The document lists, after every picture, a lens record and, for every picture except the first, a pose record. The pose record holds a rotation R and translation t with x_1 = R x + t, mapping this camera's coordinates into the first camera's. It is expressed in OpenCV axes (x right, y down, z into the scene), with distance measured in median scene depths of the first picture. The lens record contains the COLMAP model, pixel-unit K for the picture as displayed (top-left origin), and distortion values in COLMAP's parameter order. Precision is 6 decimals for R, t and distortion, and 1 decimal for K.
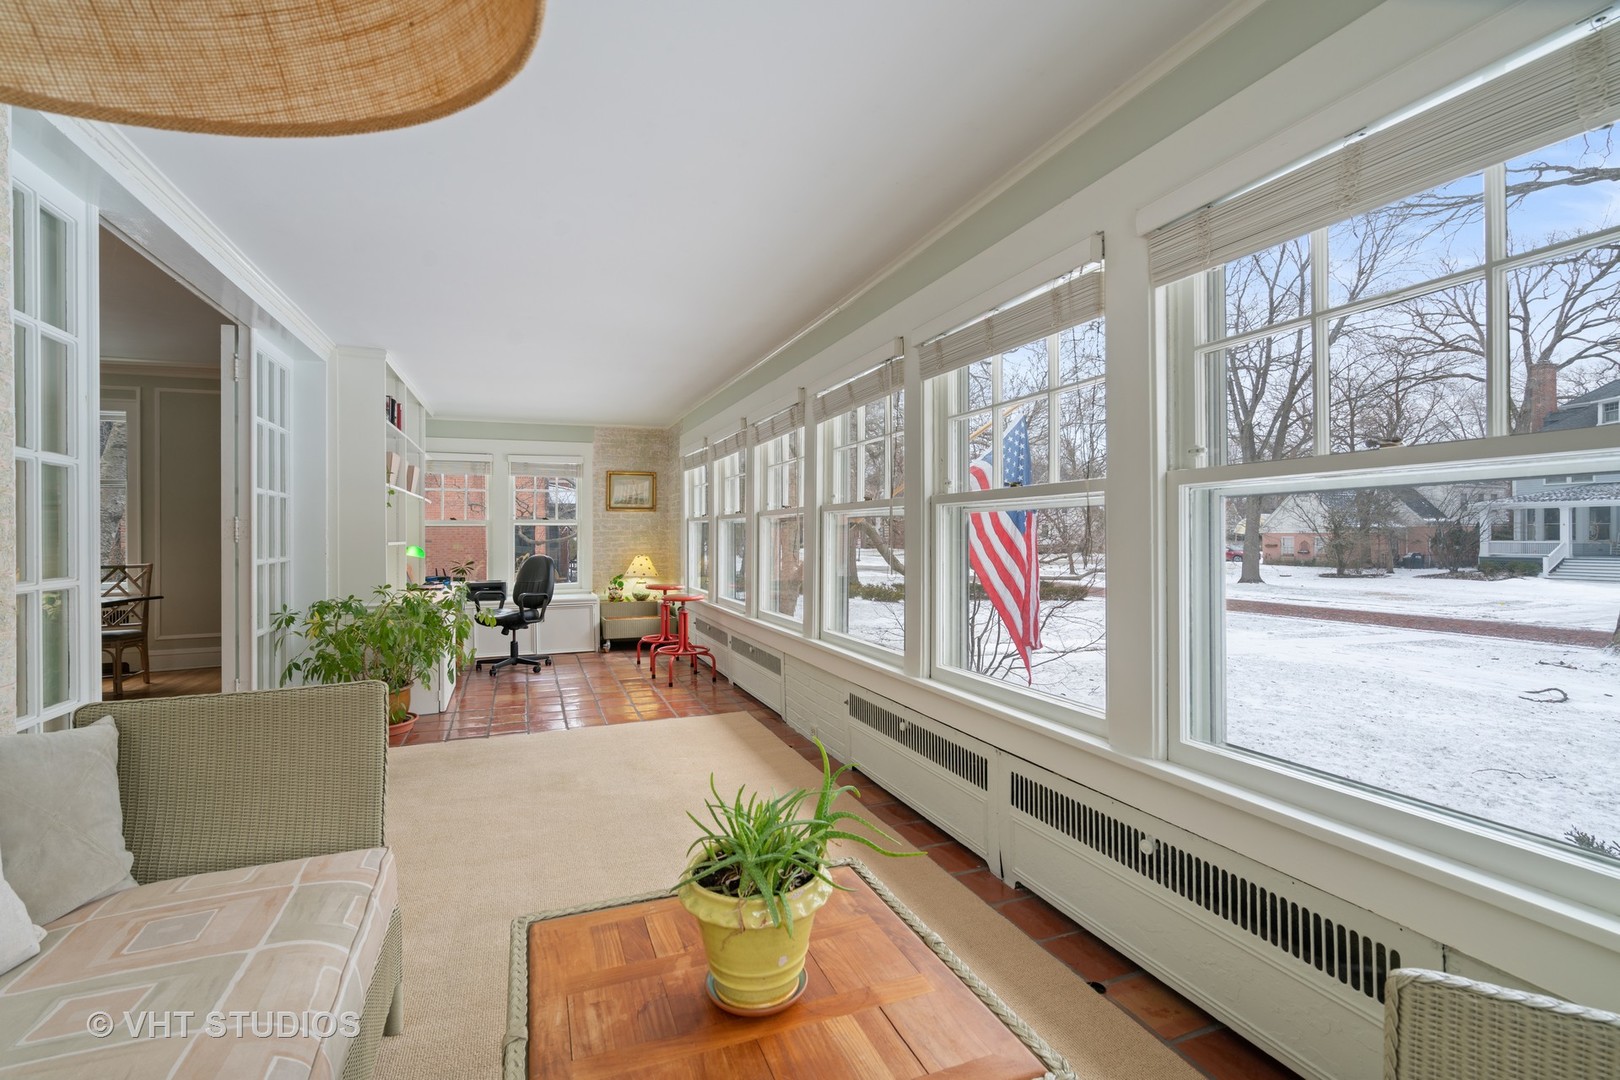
lens RADIAL K [[726.5, 0, 807.7], [0, 726.5, 529.7], [0, 0, 1]] dist [-0.008955, -0.000116]
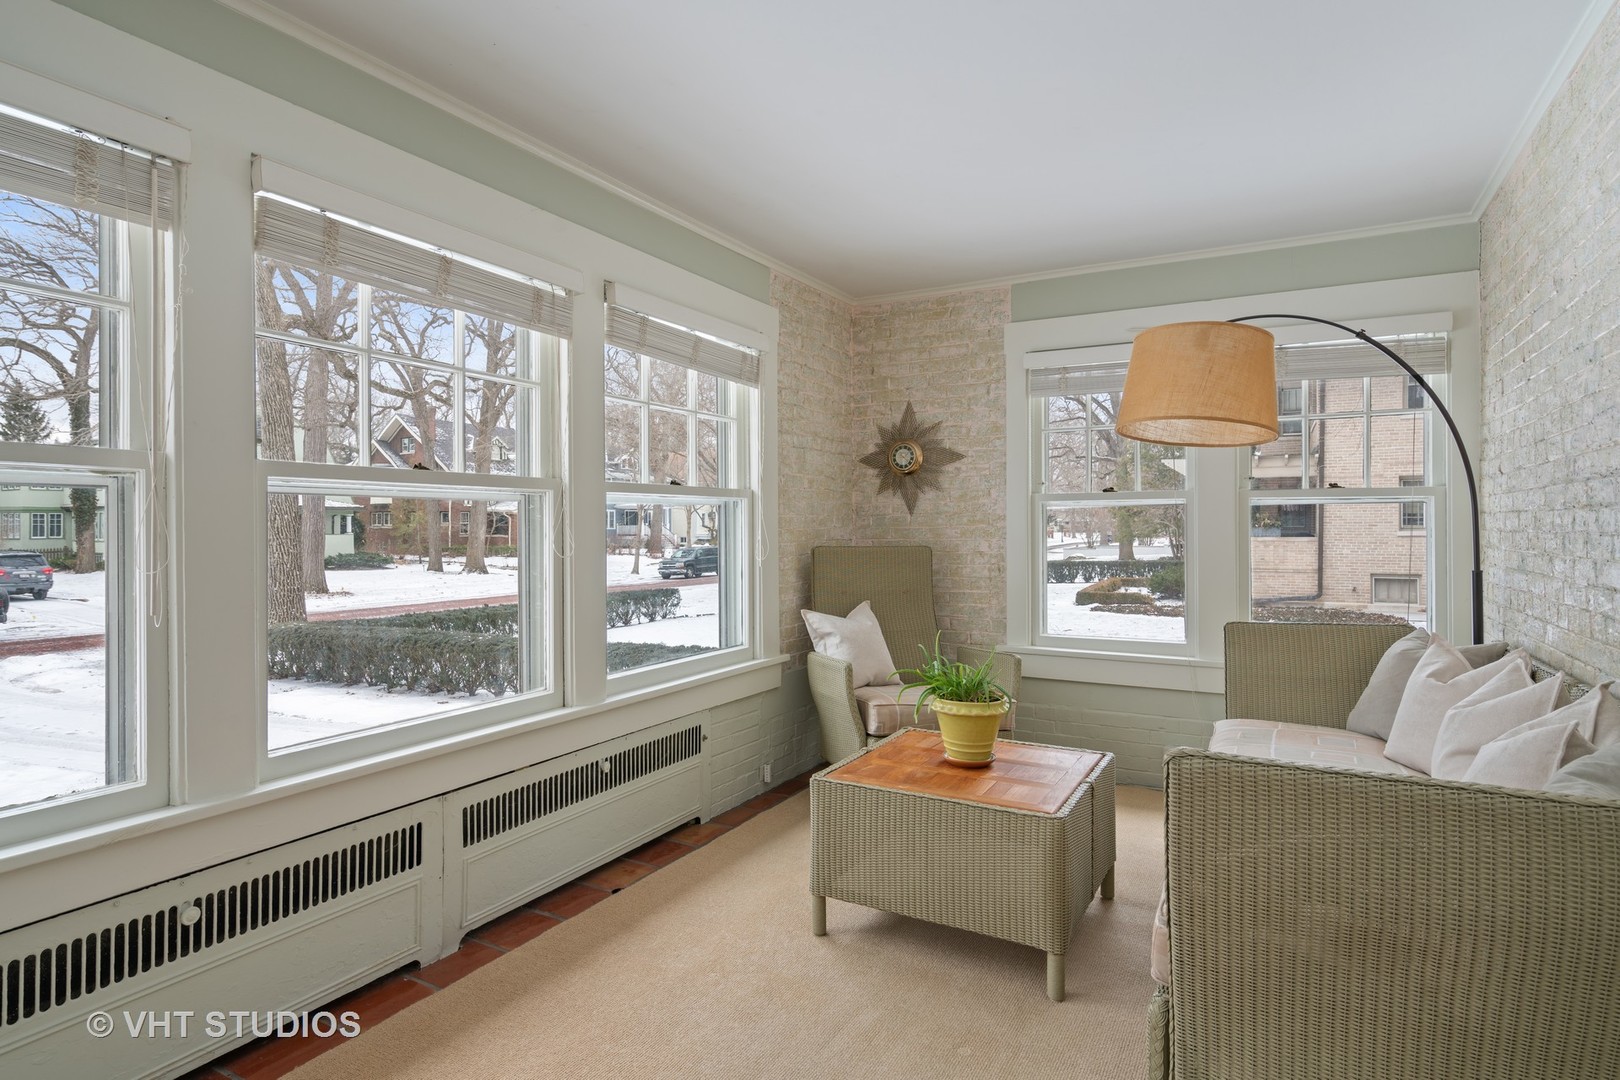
lens RADIAL K [[874.6, 0, 809.0], [0, 874.6, 531.7], [0, 0, 1]] dist [-0.003697, -0.000313]
pose [[-0.643657, 0.010387, 0.765244, -0.762033], [0.013963, 0.999901, -0.001827, 0.018931], [-0.765187, 0.009509, -0.643738, 1.347001]]
